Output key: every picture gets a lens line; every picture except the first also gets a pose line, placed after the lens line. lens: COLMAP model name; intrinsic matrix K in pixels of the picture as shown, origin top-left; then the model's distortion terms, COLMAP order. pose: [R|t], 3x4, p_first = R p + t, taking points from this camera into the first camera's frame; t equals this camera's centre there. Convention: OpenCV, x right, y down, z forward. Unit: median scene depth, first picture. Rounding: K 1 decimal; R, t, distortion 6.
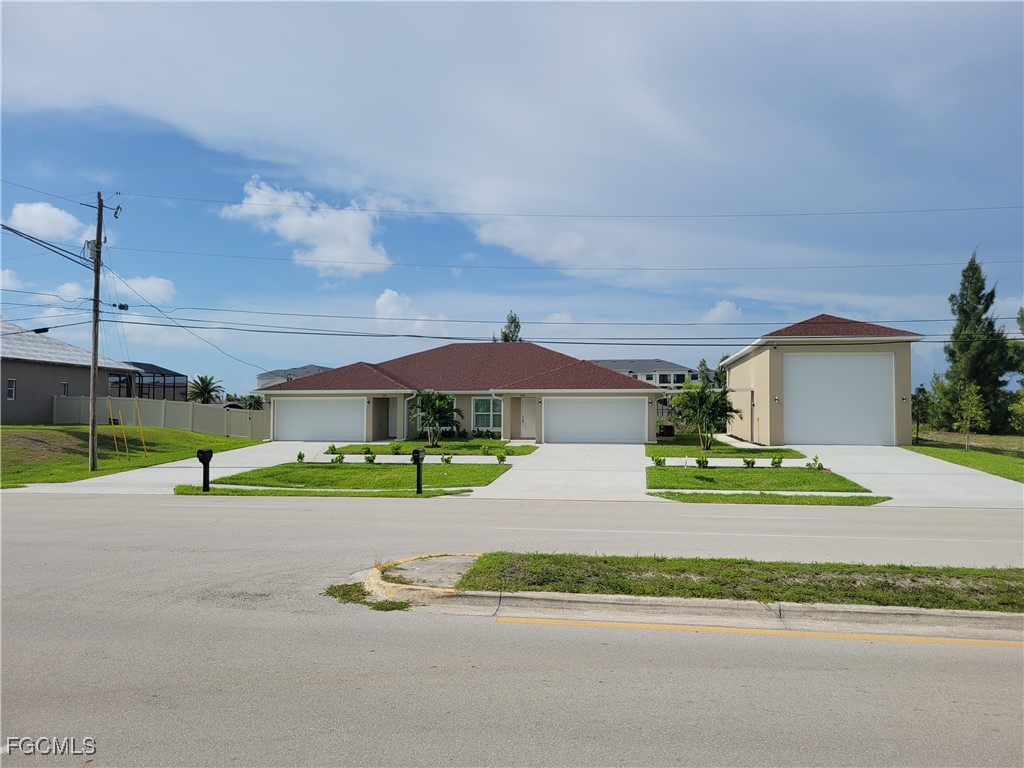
lens RADIAL K [[876.2, 0, 512.0], [0, 876.2, 384.0], [0, 0, 1]] dist [0.054788, -0.006437]
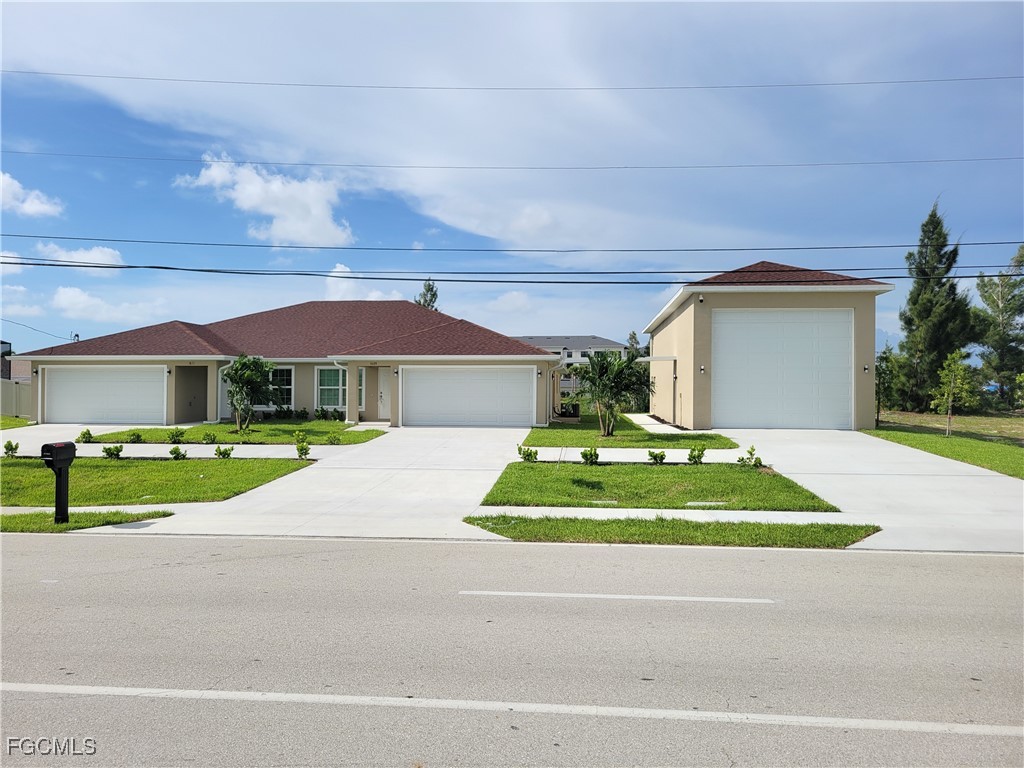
lens RADIAL K [[777.5, 0, 512.0], [0, 777.5, 384.0], [0, 0, 1]] dist [0.025472, 0.001050]
pose [[0.999528, 0.002788, 0.030588, 0.109529], [-0.003408, 0.999790, 0.020227, 0.016327], [-0.030525, -0.020322, 0.999327, 0.314947]]
